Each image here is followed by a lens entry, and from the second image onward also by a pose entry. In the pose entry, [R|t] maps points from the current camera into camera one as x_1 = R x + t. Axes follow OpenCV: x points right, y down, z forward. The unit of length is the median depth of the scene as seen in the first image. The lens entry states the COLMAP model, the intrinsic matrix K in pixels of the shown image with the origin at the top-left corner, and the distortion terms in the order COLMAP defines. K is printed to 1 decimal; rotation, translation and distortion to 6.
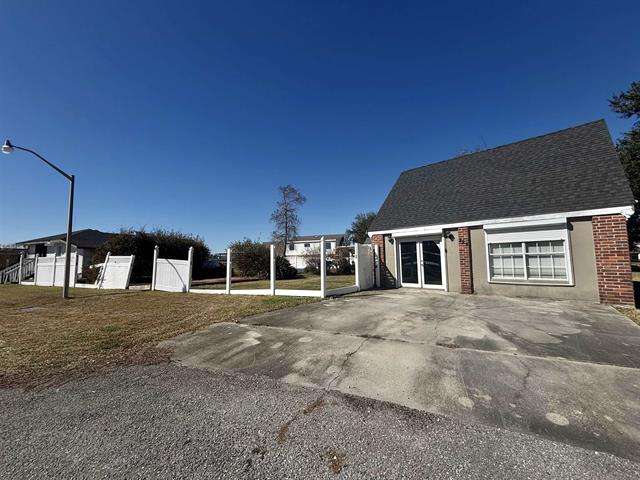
lens RADIAL K [[256.7, 0, 319.8], [0, 256.7, 241.3], [0, 0, 1]] dist [-0.002684, -0.000205]
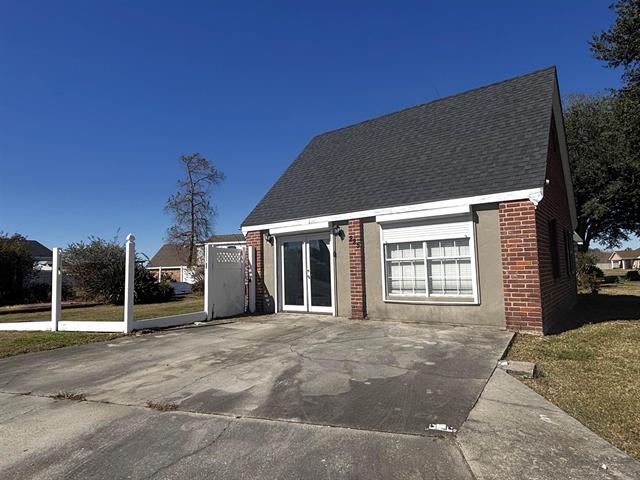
lens RADIAL K [[391.8, 0, 320.1], [0, 391.8, 240.7], [0, 0, 1]] dist [0.000437, -0.010786]
pose [[0.993741, -0.007421, 0.111463, 0.360220], [0.007698, 0.999968, -0.002047, 0.002217], [-0.111444, 0.002893, 0.993767, 0.002565]]
